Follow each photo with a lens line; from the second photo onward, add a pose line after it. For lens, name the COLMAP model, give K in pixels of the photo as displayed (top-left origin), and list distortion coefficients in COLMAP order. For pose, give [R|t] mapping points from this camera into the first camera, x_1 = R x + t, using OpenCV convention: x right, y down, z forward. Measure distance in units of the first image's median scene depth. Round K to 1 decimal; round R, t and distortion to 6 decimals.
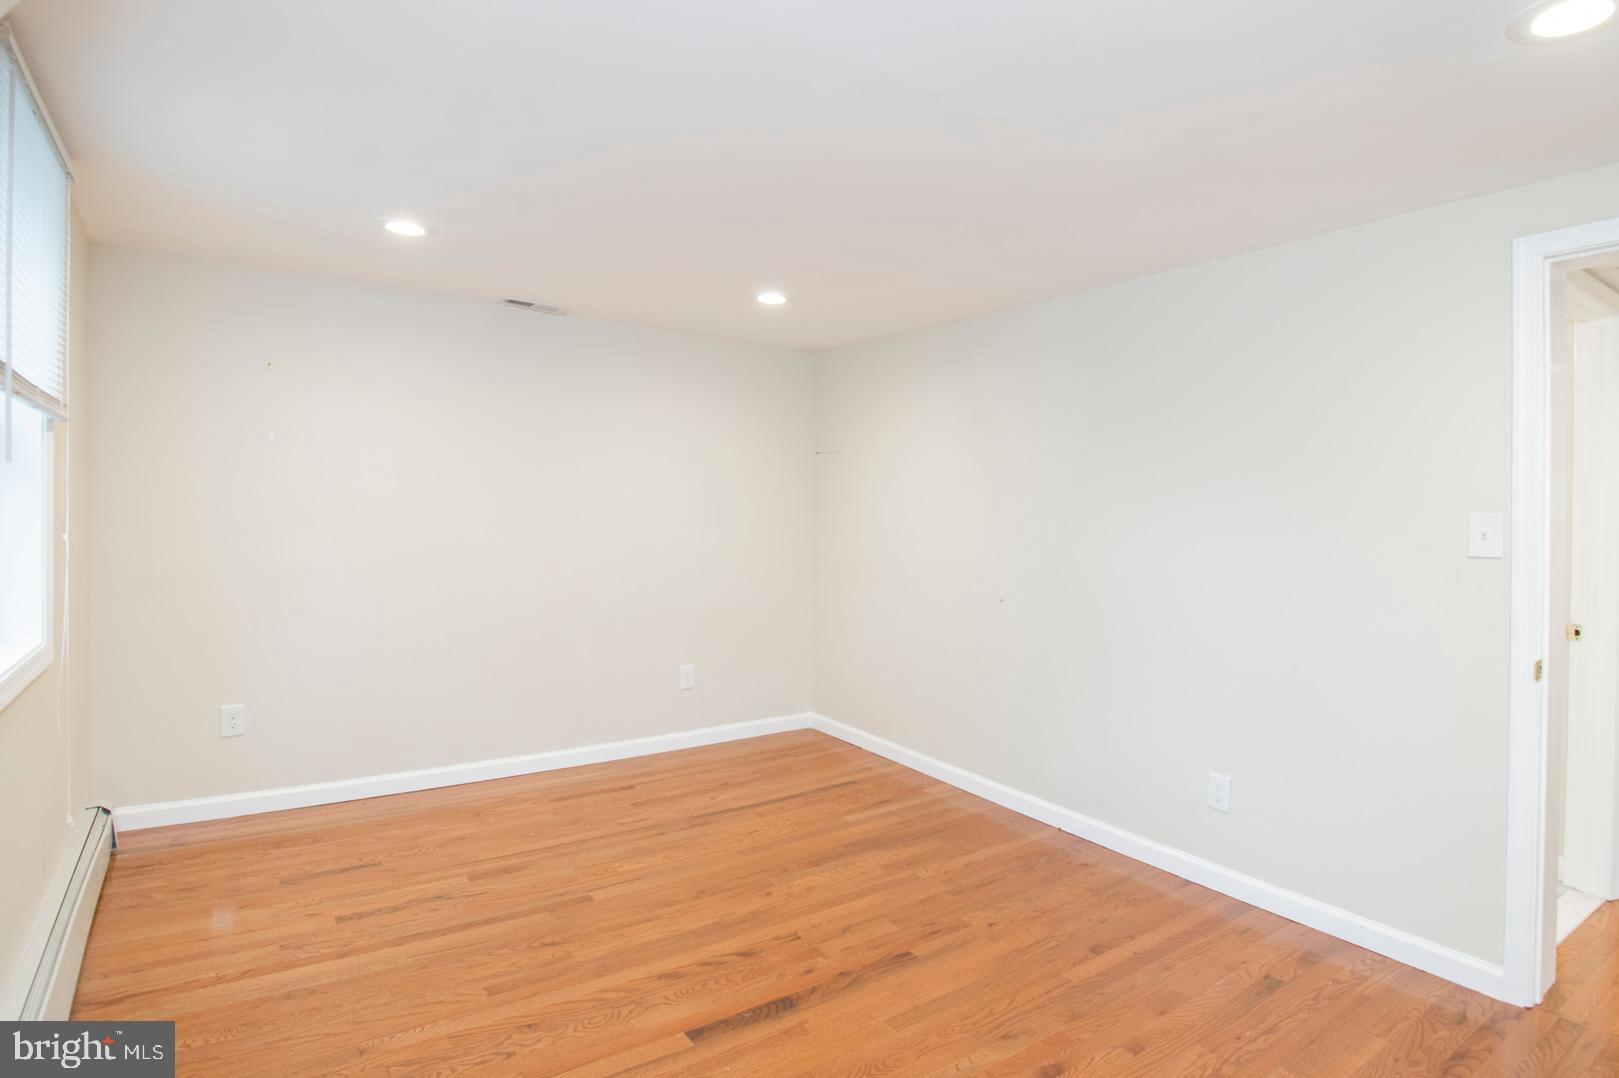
lens RADIAL K [[812.9, 0, 809.5], [0, 812.9, 539.0], [0, 0, 1]] dist [-0.018793, -0.000364]
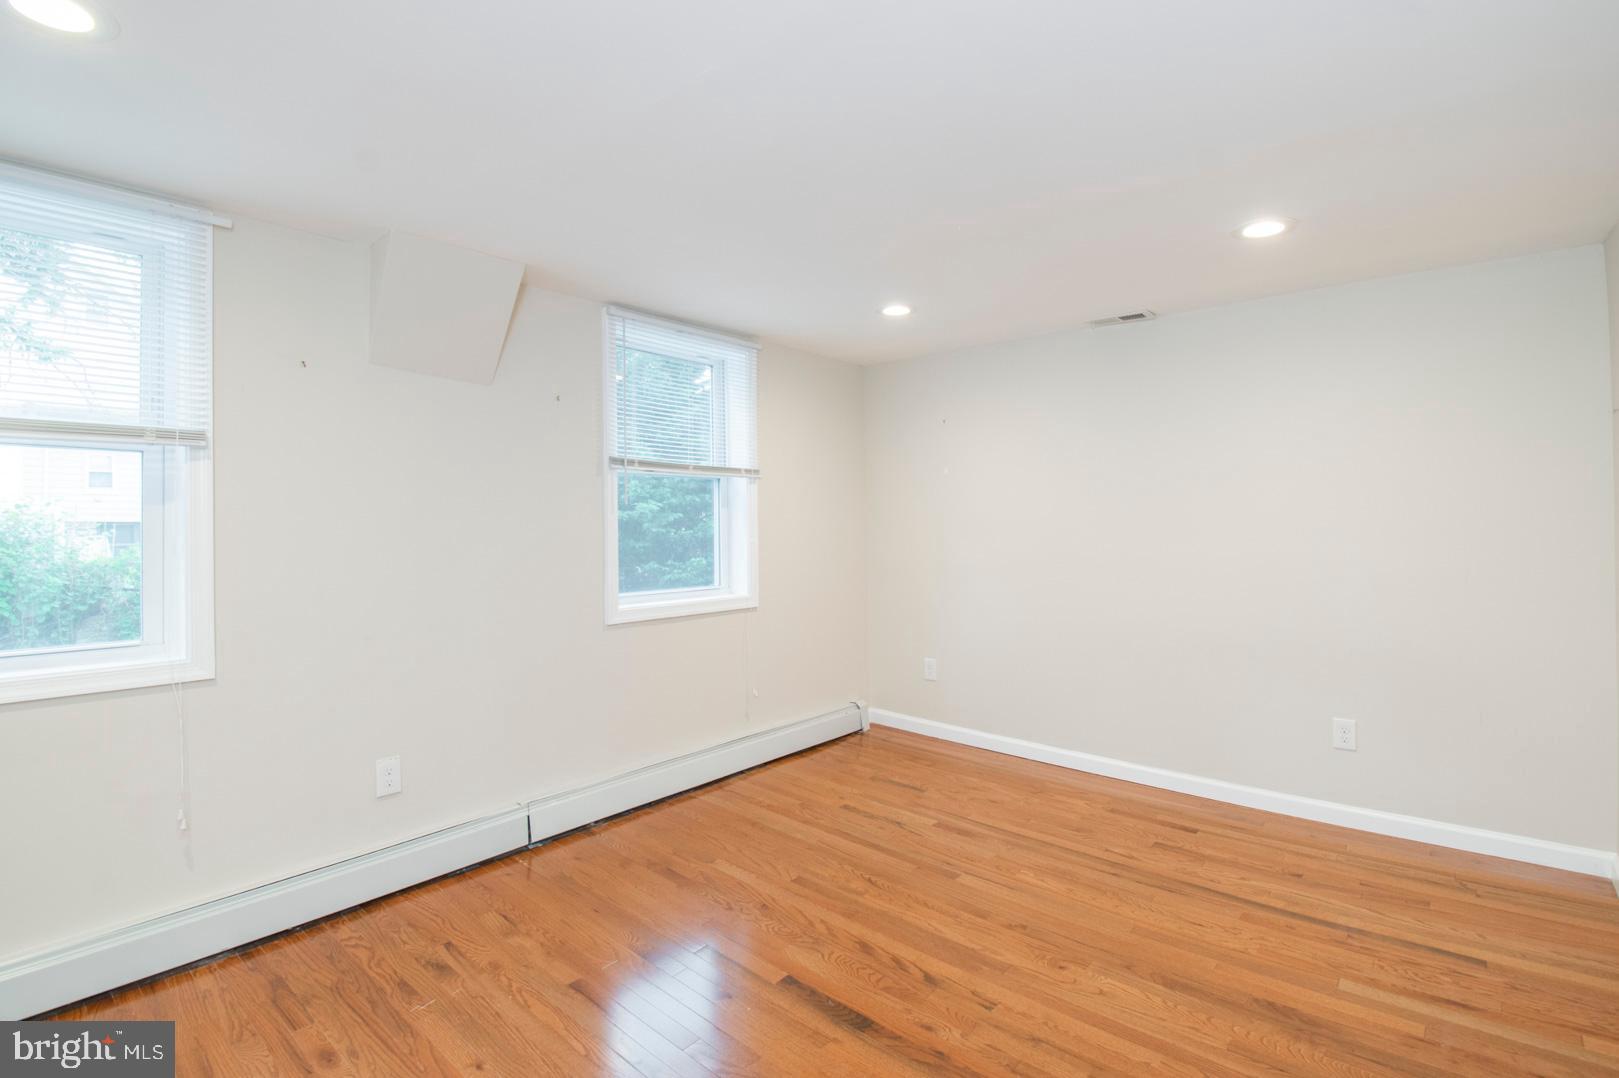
lens RADIAL K [[740.0, 0, 824.9], [0, 740.0, 518.9], [0, 0, 1]] dist [0.001074, -0.014878]
pose [[0.278318, -0.020281, -0.960275, 0.574219], [-0.023017, 0.999349, -0.027777, -0.004363], [0.960213, 0.029834, 0.277671, 0.482881]]
